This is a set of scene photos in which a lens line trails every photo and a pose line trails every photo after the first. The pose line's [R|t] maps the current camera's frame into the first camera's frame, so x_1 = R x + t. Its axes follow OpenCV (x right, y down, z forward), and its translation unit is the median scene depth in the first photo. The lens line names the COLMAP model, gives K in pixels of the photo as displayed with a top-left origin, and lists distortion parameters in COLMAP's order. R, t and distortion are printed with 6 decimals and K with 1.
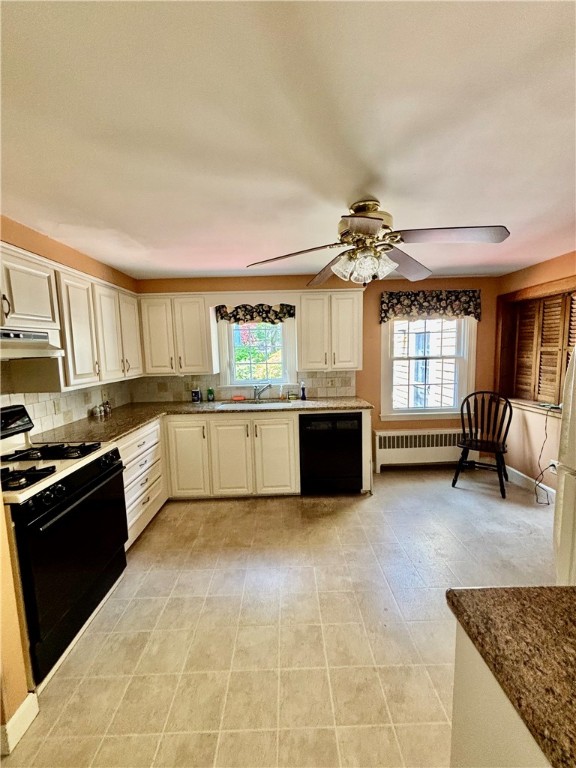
lens RADIAL K [[309.8, 0, 291.7], [0, 309.8, 383.9], [0, 0, 1]] dist [-0.000663, 0.000647]
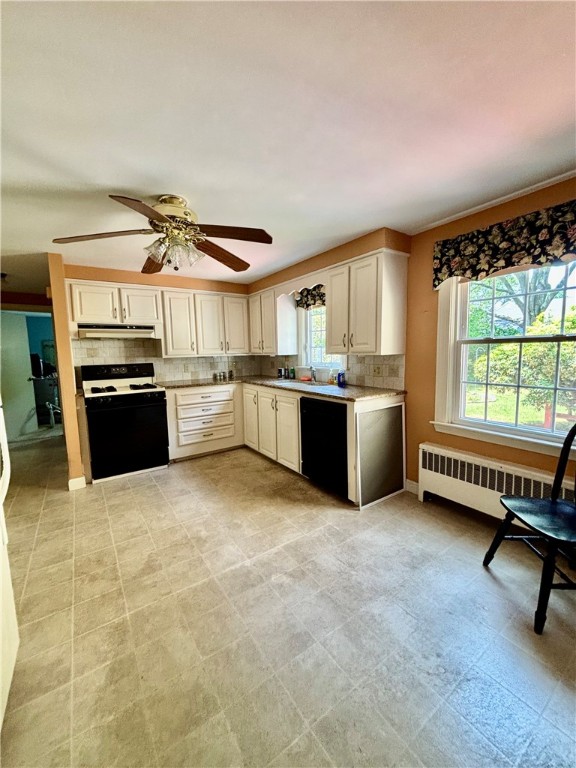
lens RADIAL K [[309.8, 0, 289.6], [0, 309.8, 384.1], [0, 0, 1]] dist [-0.000663, 0.000647]
pose [[0.552790, 0.107079, -0.826412, 0.825316], [-0.084233, 0.993811, 0.072425, -0.009898], [0.829052, 0.029576, 0.558388, 0.410136]]
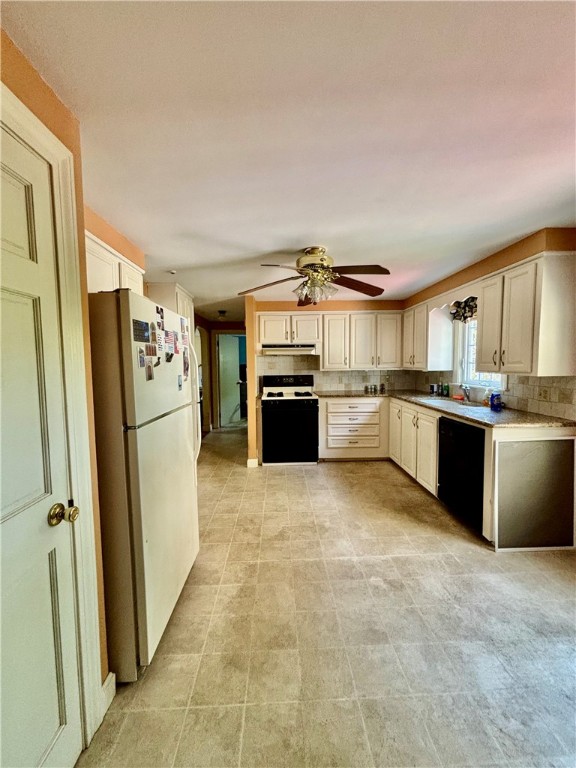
lens RADIAL K [[309.8, 0, 288.0], [0, 309.8, 385.1], [0, 0, 1]] dist [-0.000663, 0.000647]
pose [[0.016945, 0.100778, -0.994765, 0.959485], [-0.095733, 0.990500, 0.098715, -0.044763], [0.995263, 0.093560, 0.026432, 0.496623]]
